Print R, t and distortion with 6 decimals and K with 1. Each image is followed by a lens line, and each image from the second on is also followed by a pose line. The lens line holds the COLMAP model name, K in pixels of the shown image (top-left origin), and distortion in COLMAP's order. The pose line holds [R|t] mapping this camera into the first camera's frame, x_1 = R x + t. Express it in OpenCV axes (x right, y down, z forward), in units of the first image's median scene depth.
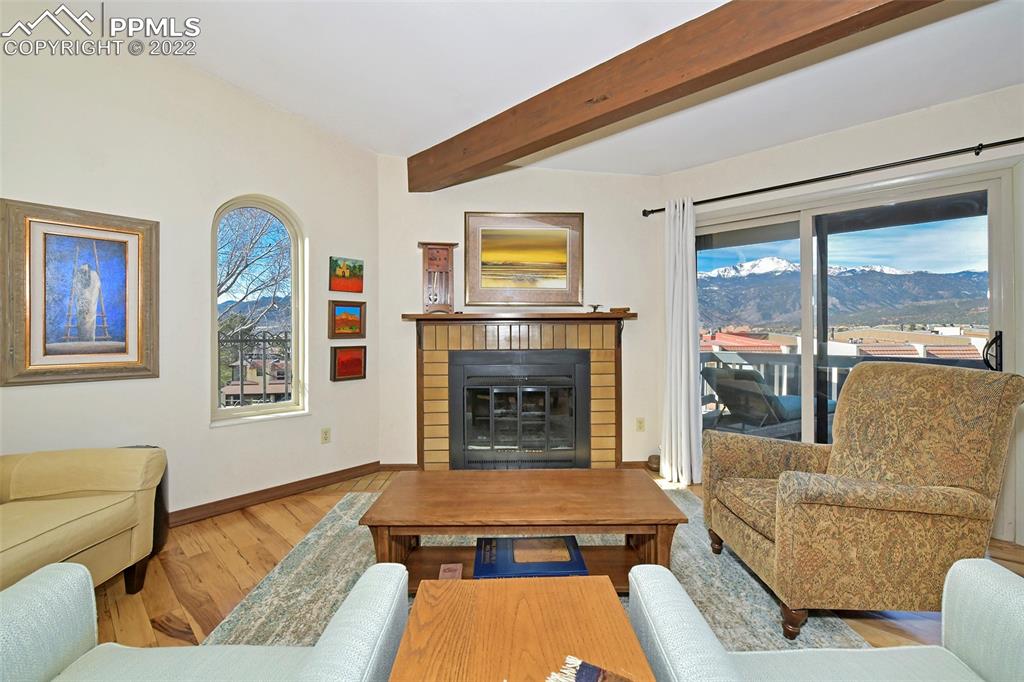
lens RADIAL K [[423.1, 0, 516.0], [0, 423.1, 330.5], [0, 0, 1]] dist [-0.002850, -0.000830]
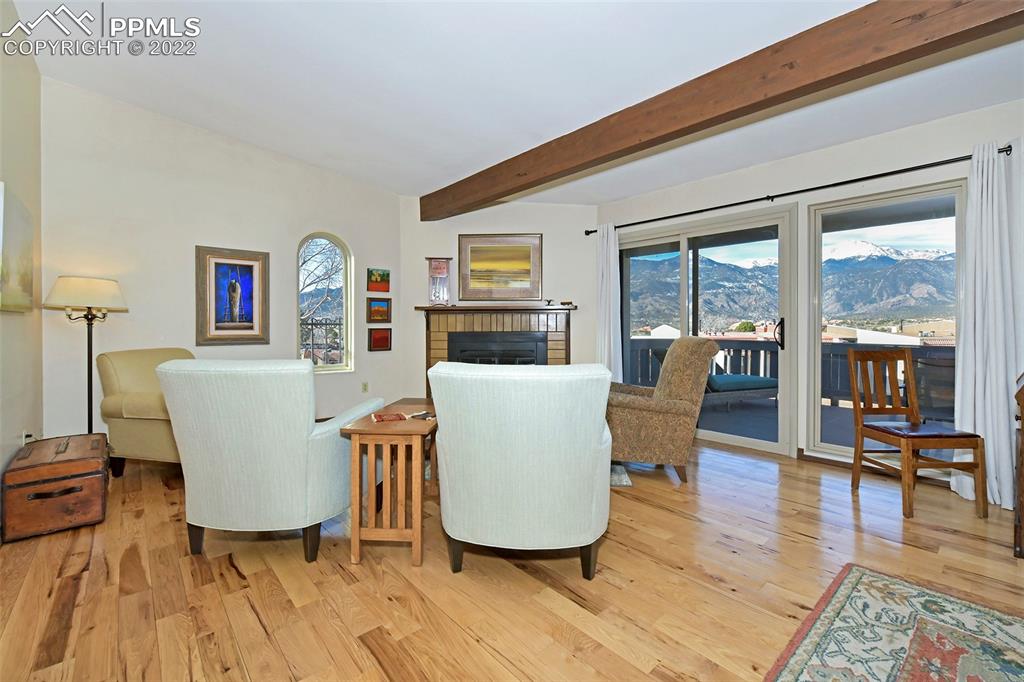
lens RADIAL K [[439.0, 0, 514.2], [0, 439.0, 327.5], [0, 0, 1]] dist [-0.003184, -0.000252]
pose [[0.993389, 0.004576, -0.114710, 0.249716], [-0.003105, 0.999911, 0.013004, 0.013117], [0.114759, -0.012562, 0.993314, -0.475931]]
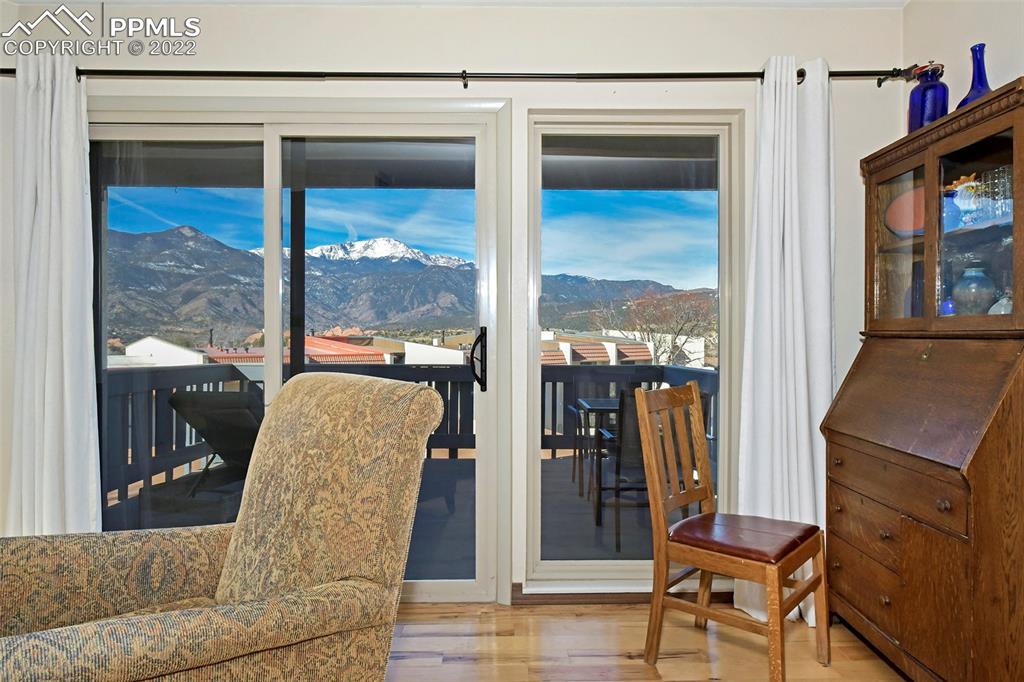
lens RADIAL K [[633.7, 0, 516.0], [0, 633.7, 338.0], [0, 0, 1]] dist [-0.003167, -0.000554]
pose [[0.735314, 0.002654, 0.677721, 0.286792], [-0.007949, 0.999957, 0.004709, 0.010927], [-0.677679, -0.008850, 0.735304, 0.084755]]
